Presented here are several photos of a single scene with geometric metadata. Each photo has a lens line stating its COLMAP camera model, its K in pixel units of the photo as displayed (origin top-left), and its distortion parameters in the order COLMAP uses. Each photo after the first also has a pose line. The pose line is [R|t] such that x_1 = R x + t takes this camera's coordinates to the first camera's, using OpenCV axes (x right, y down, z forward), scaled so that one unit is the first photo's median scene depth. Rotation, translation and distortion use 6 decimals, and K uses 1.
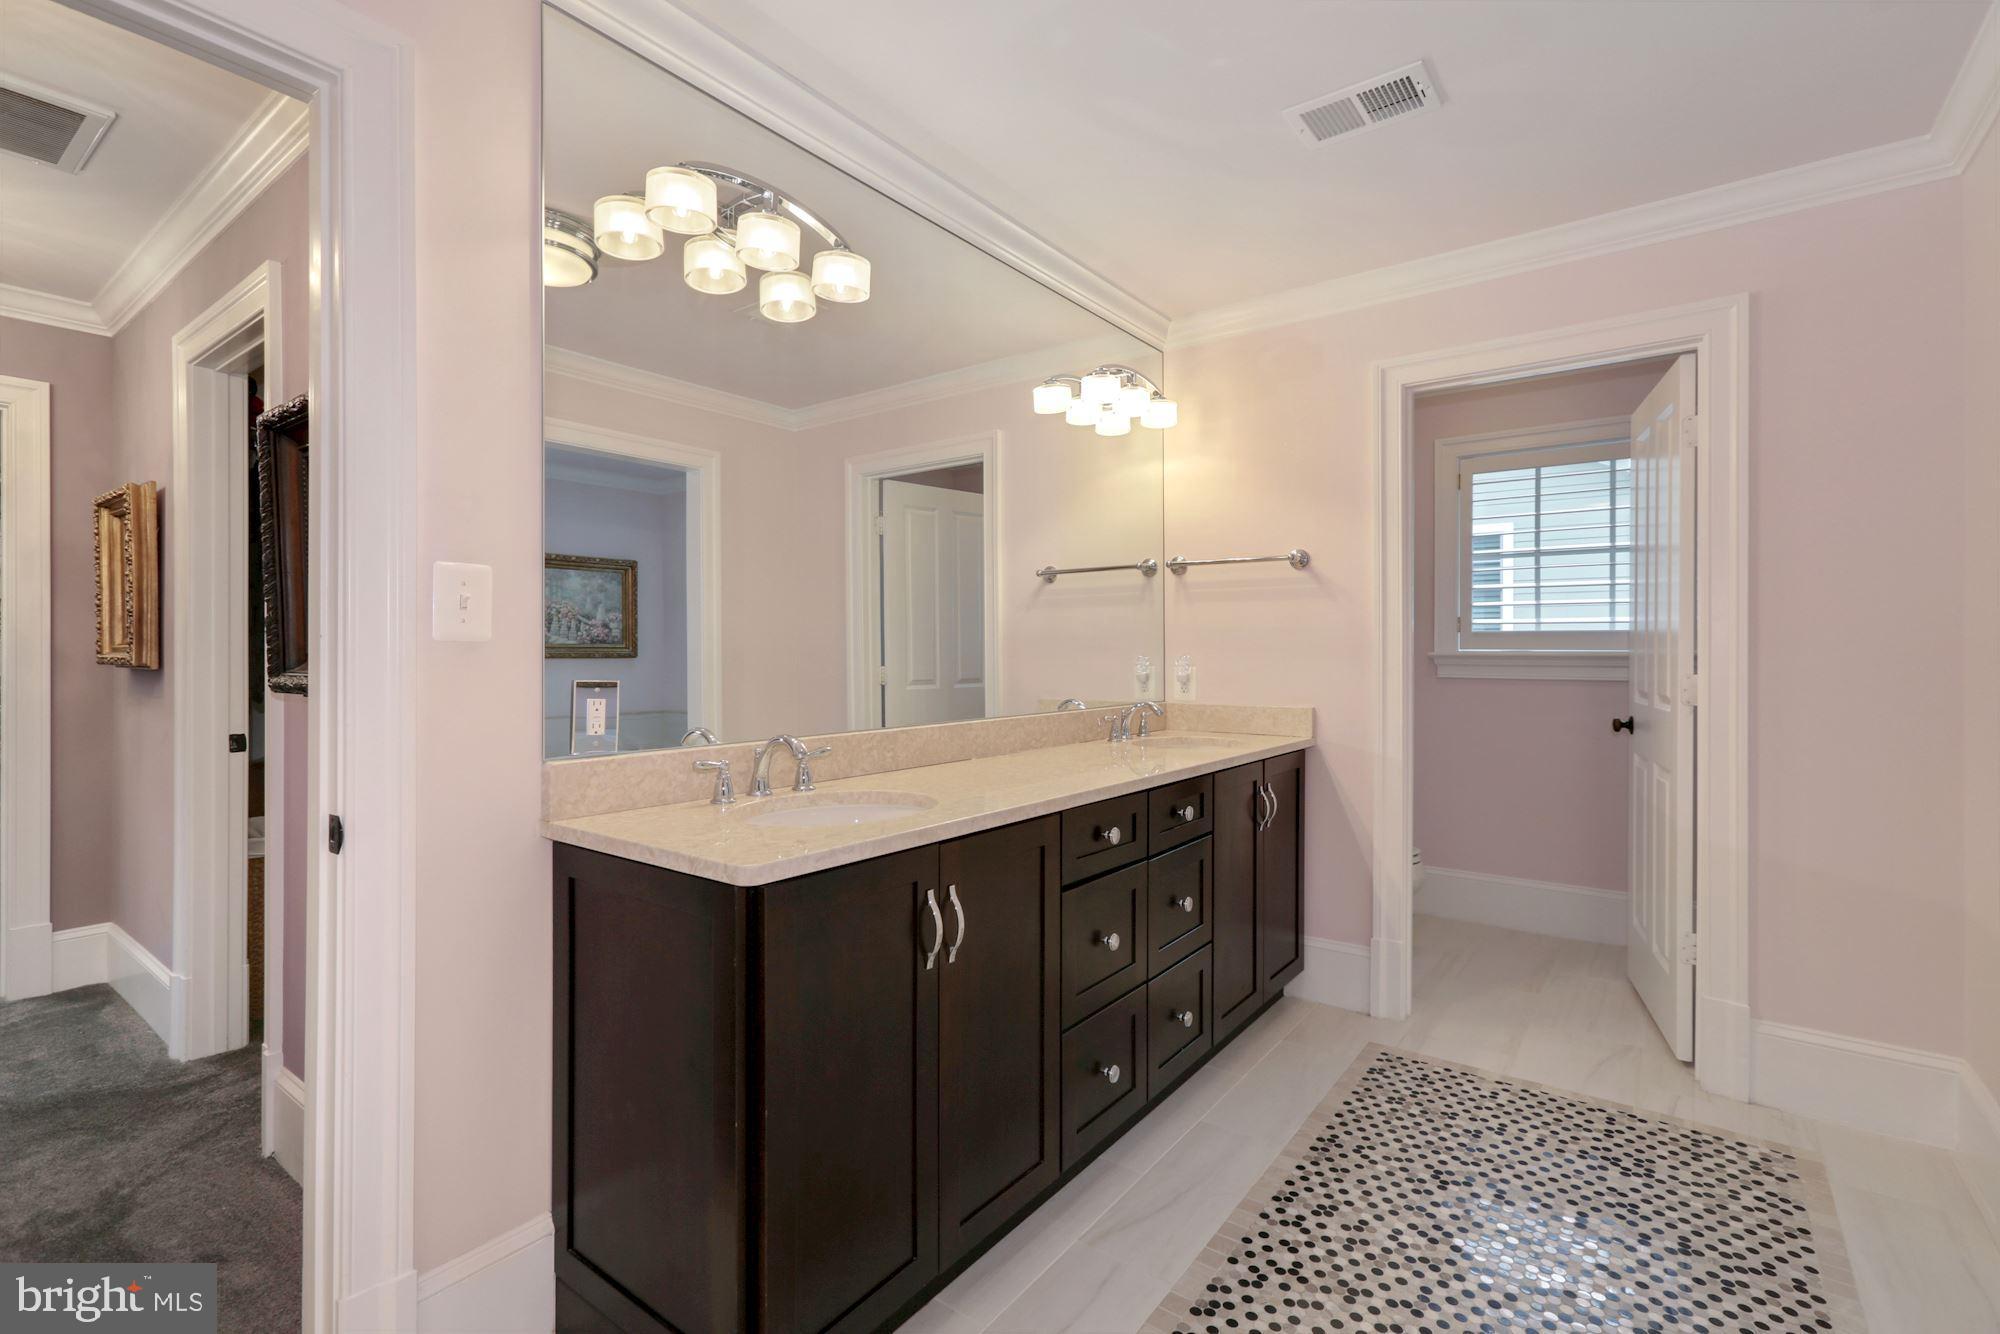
lens RADIAL K [[902.7, 0, 1000.5], [0, 902.7, 663.7], [0, 0, 1]] dist [0.002327, 0.000457]
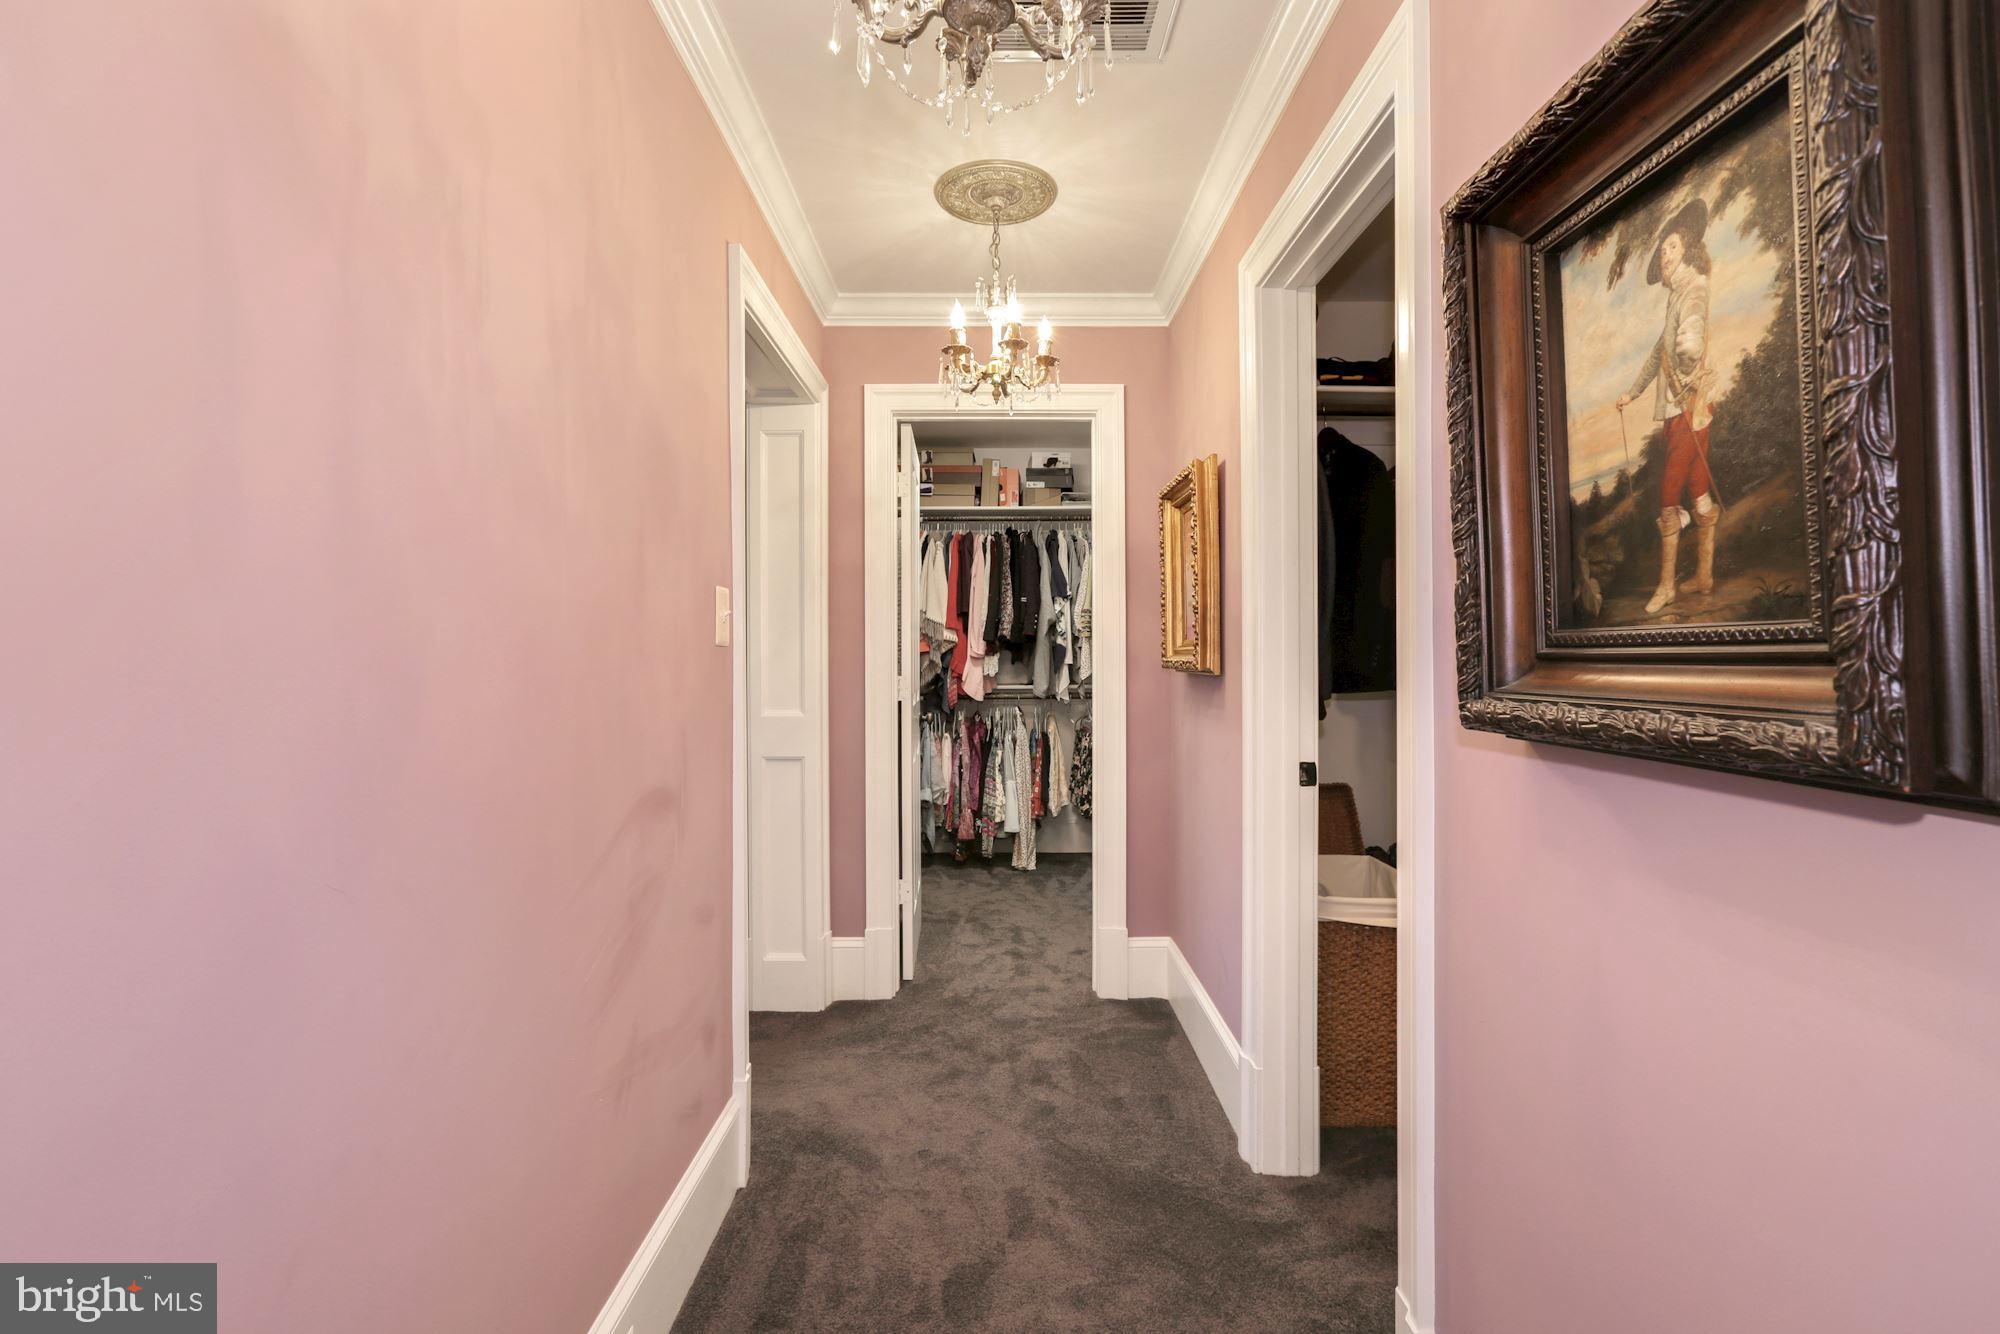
lens RADIAL K [[902.7, 0, 999.7], [0, 902.7, 658.3], [0, 0, 1]] dist [0.002327, 0.000457]
pose [[0.604568, -0.006999, -0.796523, -0.384792], [0.003382, 0.999975, -0.006219, -0.004969], [0.796546, 0.001066, 0.604577, 0.326428]]
